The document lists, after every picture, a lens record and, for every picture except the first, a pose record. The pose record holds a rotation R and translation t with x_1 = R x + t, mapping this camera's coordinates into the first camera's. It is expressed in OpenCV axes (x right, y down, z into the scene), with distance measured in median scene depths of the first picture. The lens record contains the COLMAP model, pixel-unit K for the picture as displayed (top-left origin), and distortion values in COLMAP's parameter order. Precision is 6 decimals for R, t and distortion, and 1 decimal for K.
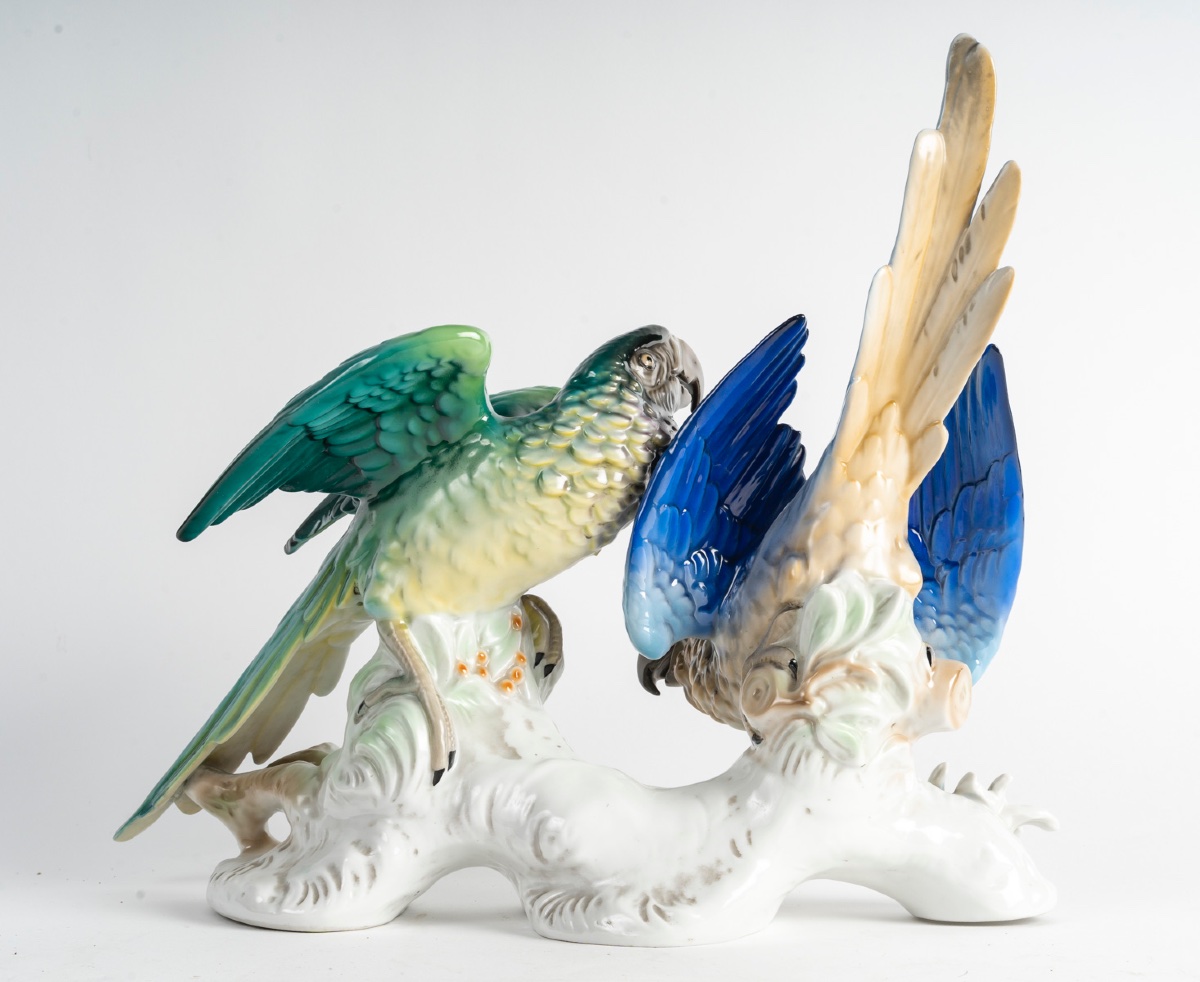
lens RADIAL K [[2007.4, 0, 599.7], [0, 2007.4, 490.3], [0, 0, 1]] dist [0.004326, 0.000000]
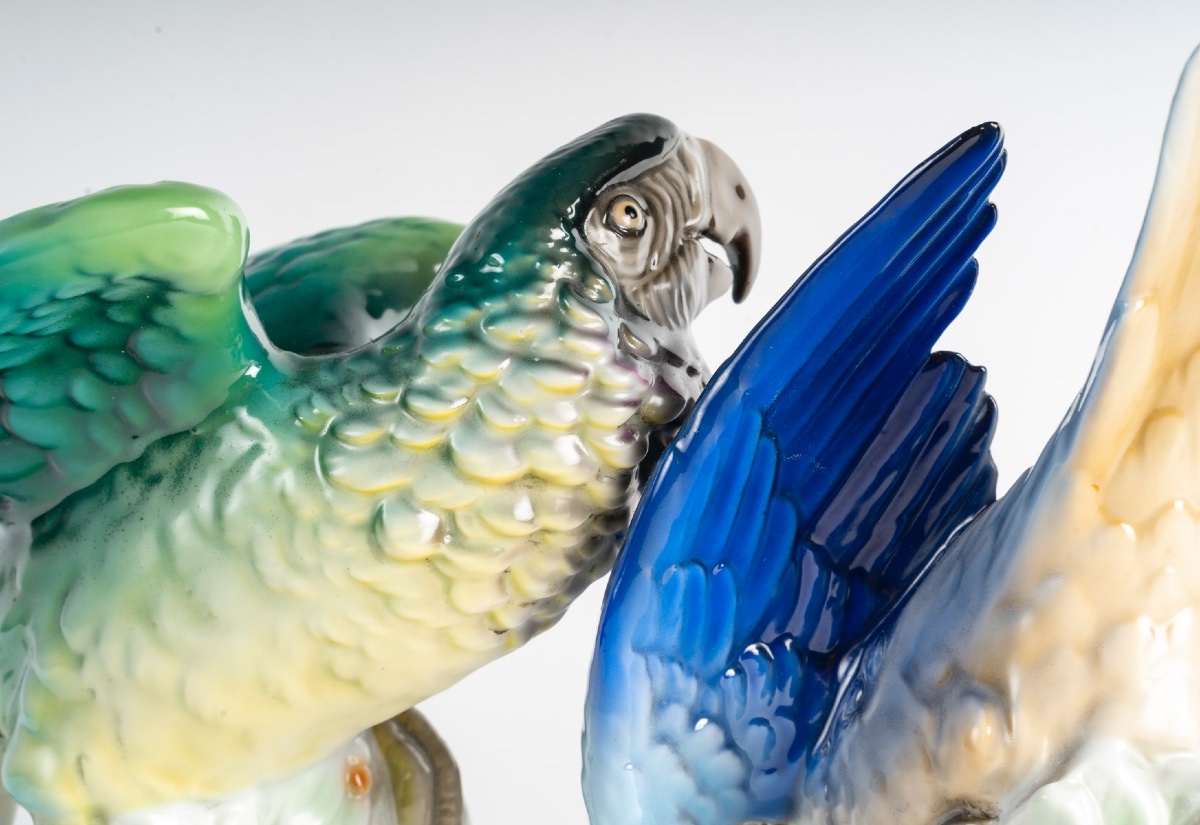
lens RADIAL K [[2650.8, 0, 600.6], [0, 2650.8, 413.2], [0, 0, 1]] dist [0.088428, 0.000000]
pose [[0.999414, -0.024058, -0.024355, 0.031588], [0.027823, 0.985324, 0.168414, -0.120877], [0.019946, -0.168993, 0.985415, 0.442220]]
